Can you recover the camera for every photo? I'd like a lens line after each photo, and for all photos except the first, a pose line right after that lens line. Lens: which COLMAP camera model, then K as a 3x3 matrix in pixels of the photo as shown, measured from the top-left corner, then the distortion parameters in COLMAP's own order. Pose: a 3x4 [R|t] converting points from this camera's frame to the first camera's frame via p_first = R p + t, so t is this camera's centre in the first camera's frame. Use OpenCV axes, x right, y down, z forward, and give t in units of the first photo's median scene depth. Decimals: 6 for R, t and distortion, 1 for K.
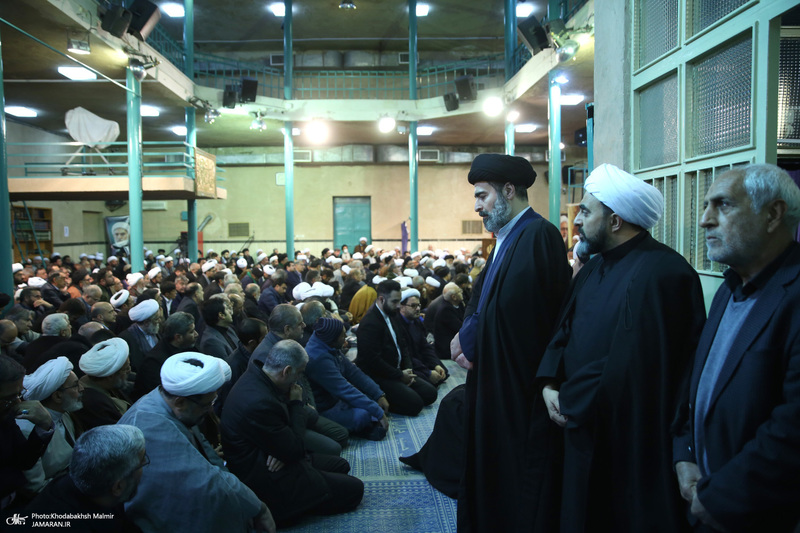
lens RADIAL K [[556.8, 0, 398.8], [0, 556.8, 265.5], [0, 0, 1]] dist [-0.006490, 0.005751]
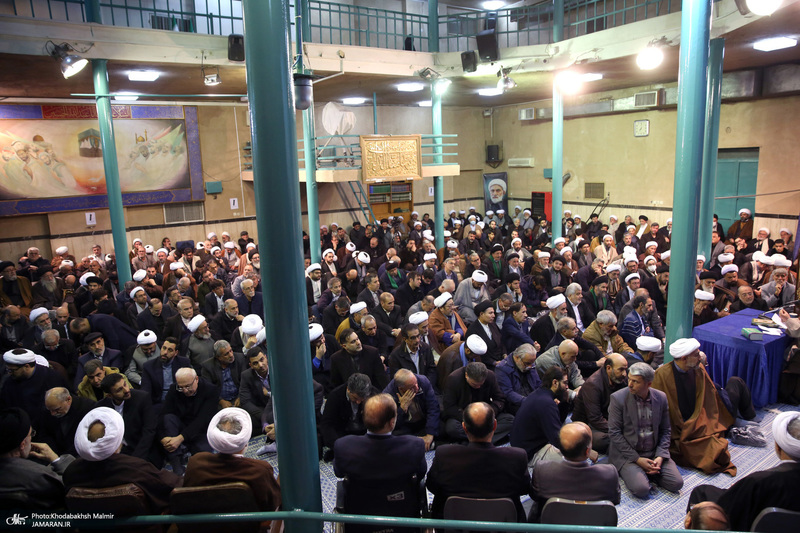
lens RADIAL K [[556.8, 0, 399.2], [0, 556.8, 266.0], [0, 0, 1]] dist [-0.006490, 0.005751]
pose [[0.521307, 0.154557, -0.839256, 0.310983], [-0.030538, 0.986211, 0.162651, -0.083315], [0.852822, -0.059162, 0.518839, 0.300395]]
